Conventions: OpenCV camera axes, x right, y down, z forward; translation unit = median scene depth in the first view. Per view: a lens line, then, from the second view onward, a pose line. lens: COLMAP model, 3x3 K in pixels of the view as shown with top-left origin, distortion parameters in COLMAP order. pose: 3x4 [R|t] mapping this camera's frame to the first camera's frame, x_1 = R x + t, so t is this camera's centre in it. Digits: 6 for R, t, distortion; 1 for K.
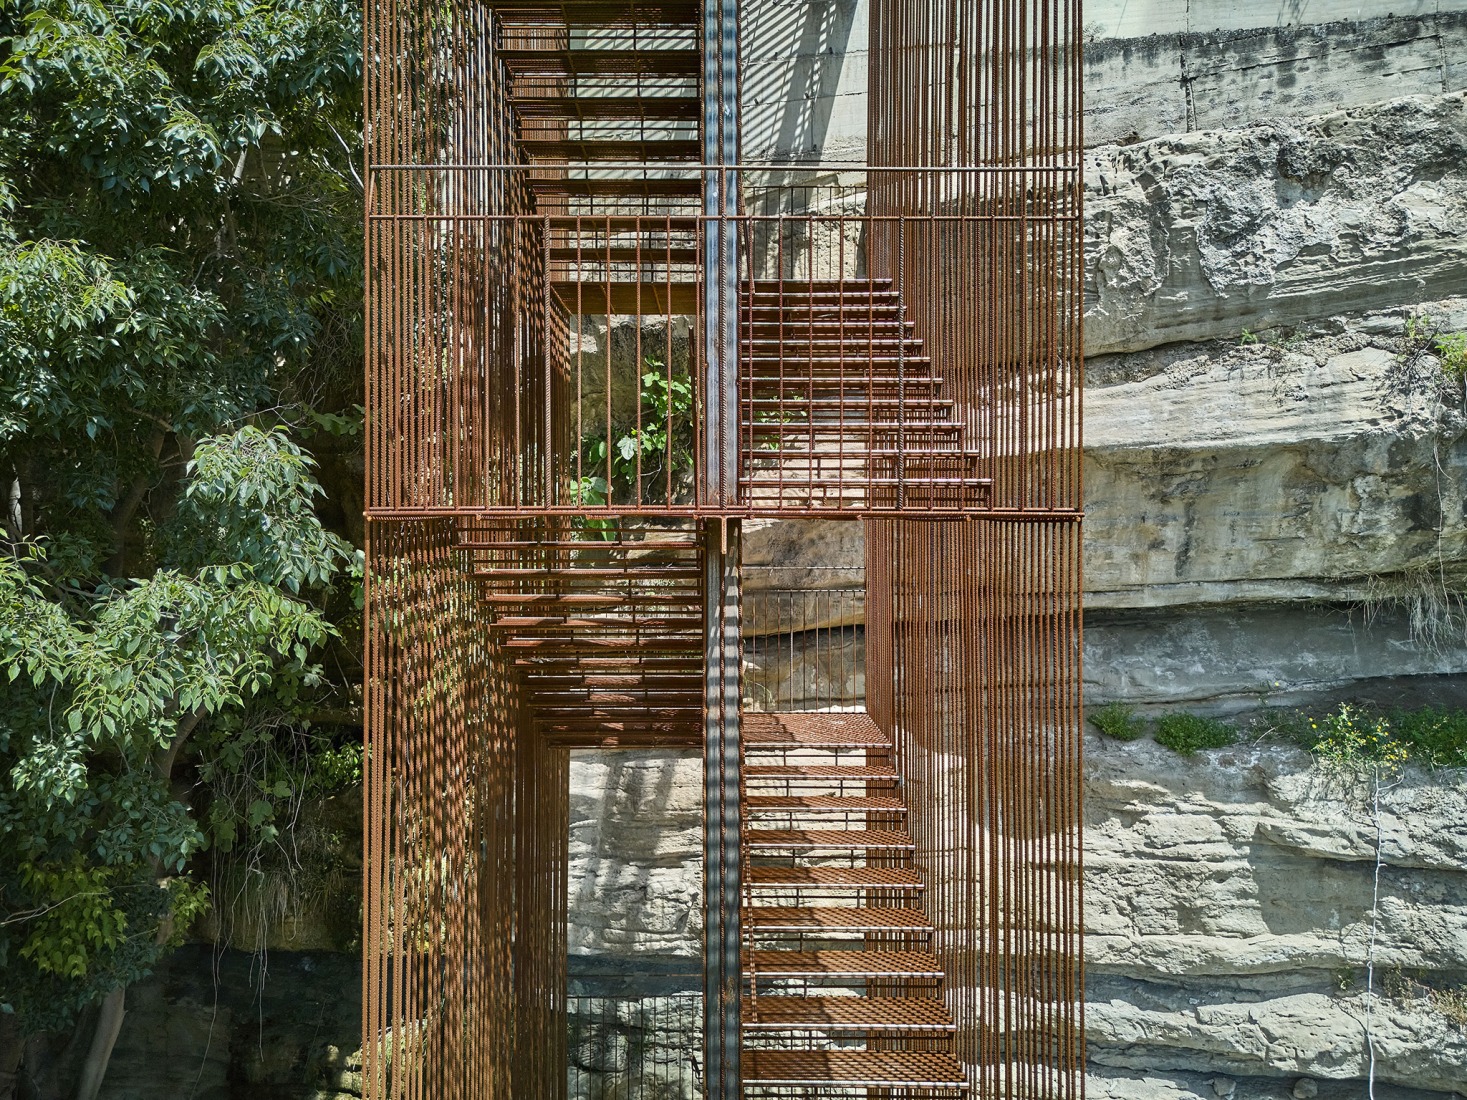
lens RADIAL K [[1038.0, 0, 728.5], [0, 1038.0, 537.6], [0, 0, 1]] dist [0.031320, -0.032559]
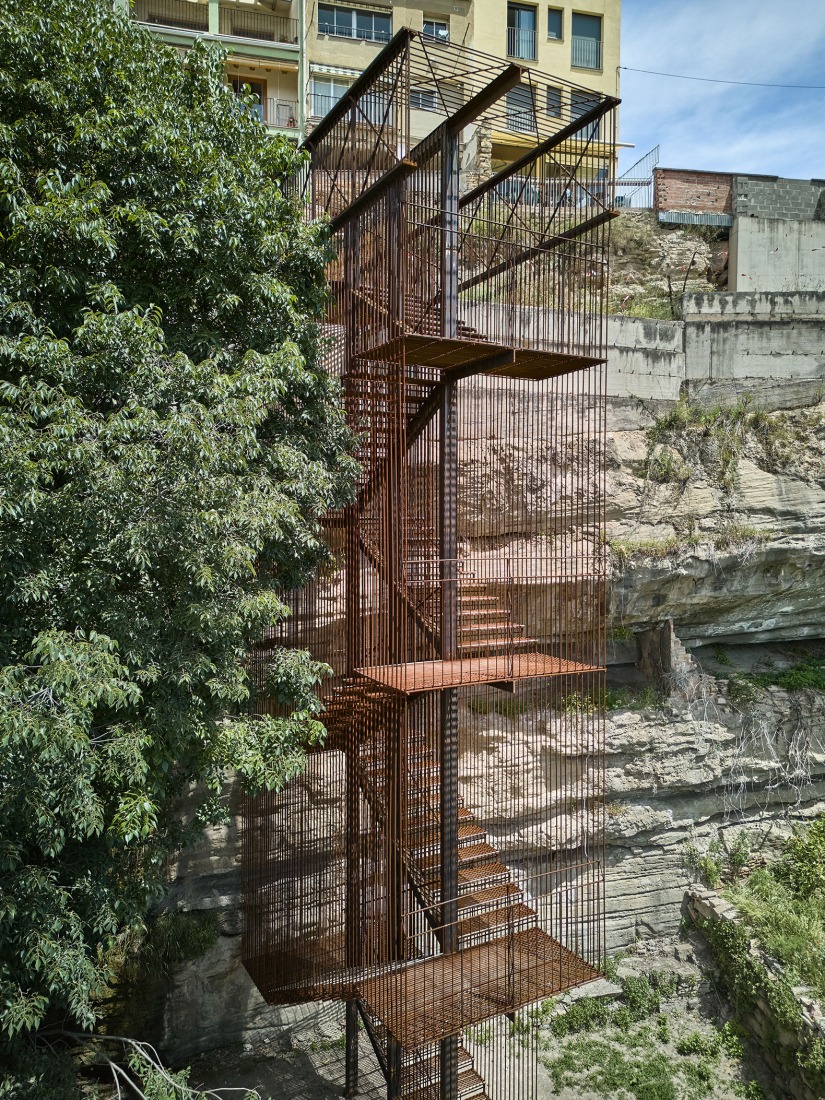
lens RADIAL K [[778.3, 0, 412.8], [0, 778.3, 552.3], [0, 0, 1]] dist [0.031320, -0.032559]
pose [[0.866333, -0.018265, 0.499132, -0.572793], [0.006275, 0.999650, 0.025689, -0.189870], [-0.499427, -0.019124, 0.866145, -0.319546]]
